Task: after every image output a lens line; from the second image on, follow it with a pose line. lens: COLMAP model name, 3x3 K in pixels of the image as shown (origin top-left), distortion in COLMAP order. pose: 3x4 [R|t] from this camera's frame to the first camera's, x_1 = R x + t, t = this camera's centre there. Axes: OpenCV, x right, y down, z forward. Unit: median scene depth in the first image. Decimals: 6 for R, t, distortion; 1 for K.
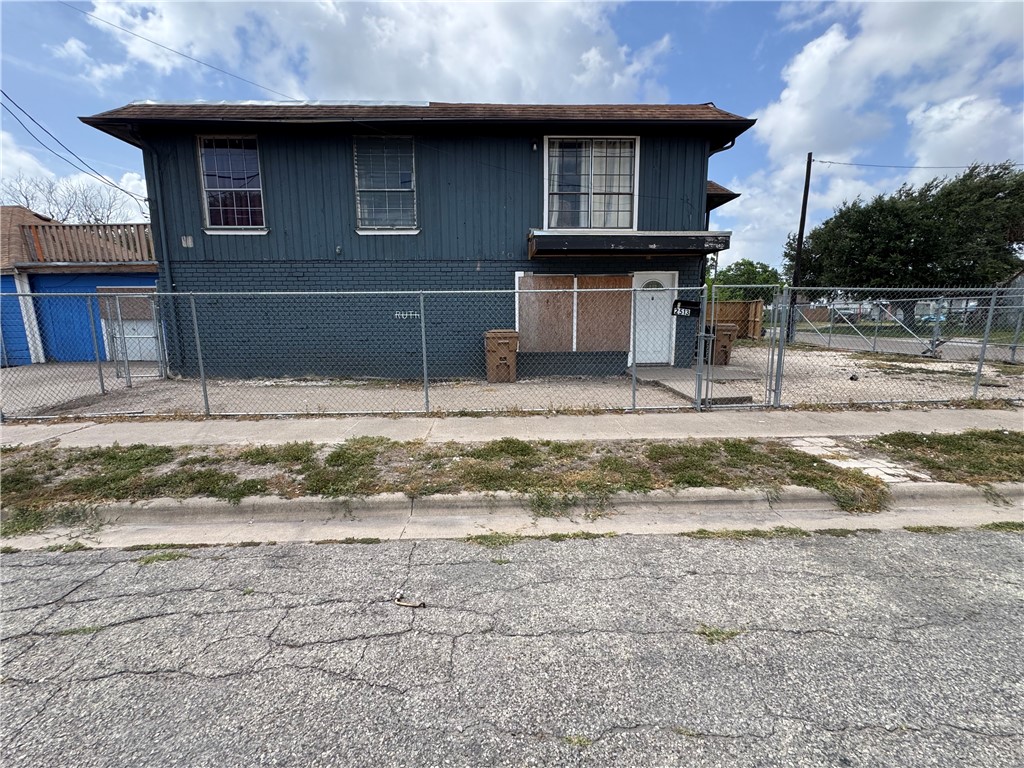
lens RADIAL K [[429.8, 0, 510.0], [0, 429.8, 384.3], [0, 0, 1]] dist [-0.005233, 0.000471]
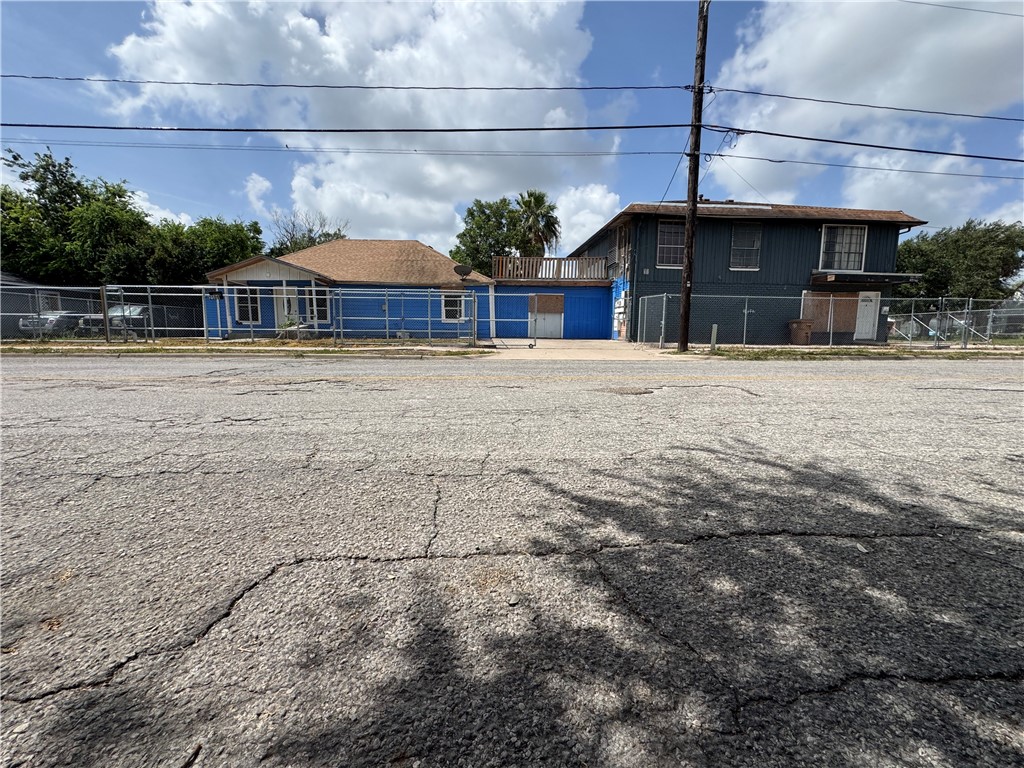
lens RADIAL K [[416.7, 0, 515.1], [0, 416.7, 381.9], [0, 0, 1]] dist [-0.003189, 0.000592]
pose [[0.999081, 0.012330, 0.041049, -1.401817], [-0.010902, 0.999334, -0.034821, 0.241973], [-0.041451, 0.034341, 0.998550, -0.850715]]
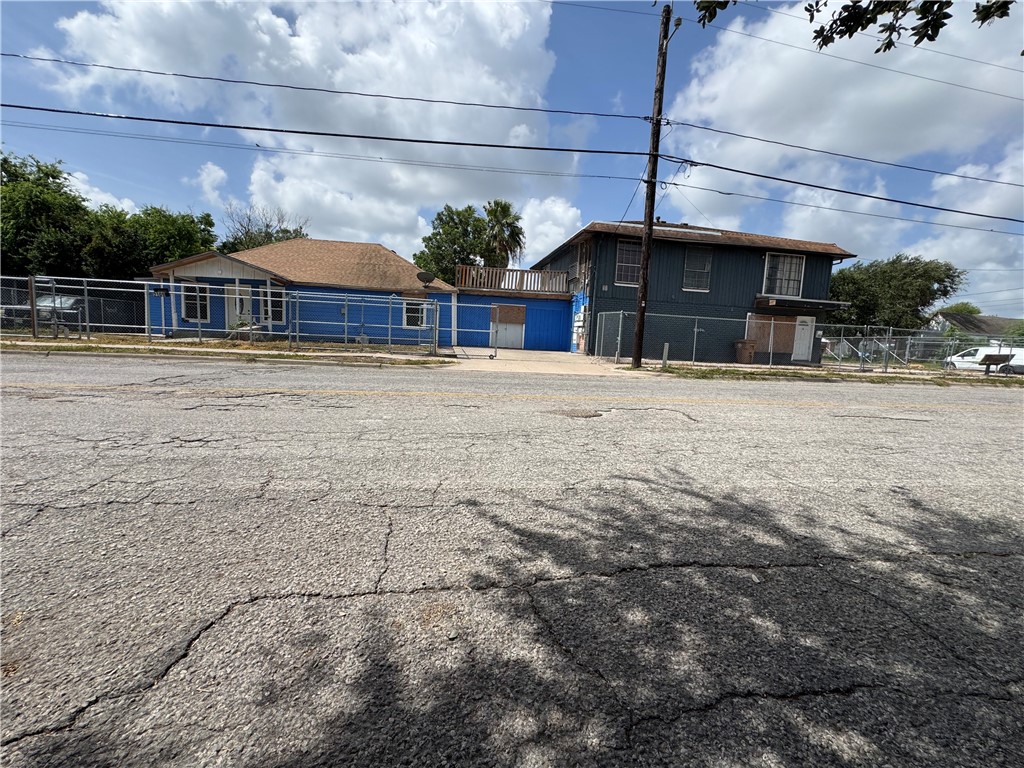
lens RADIAL K [[415.7, 0, 512.6], [0, 415.7, 382.3], [0, 0, 1]] dist [-0.003437, 0.000615]
pose [[0.990838, 0.042738, 0.128112, -1.398686], [-0.036532, 0.998060, -0.050413, 0.226981], [-0.130018, 0.045271, 0.990478, -0.866648]]
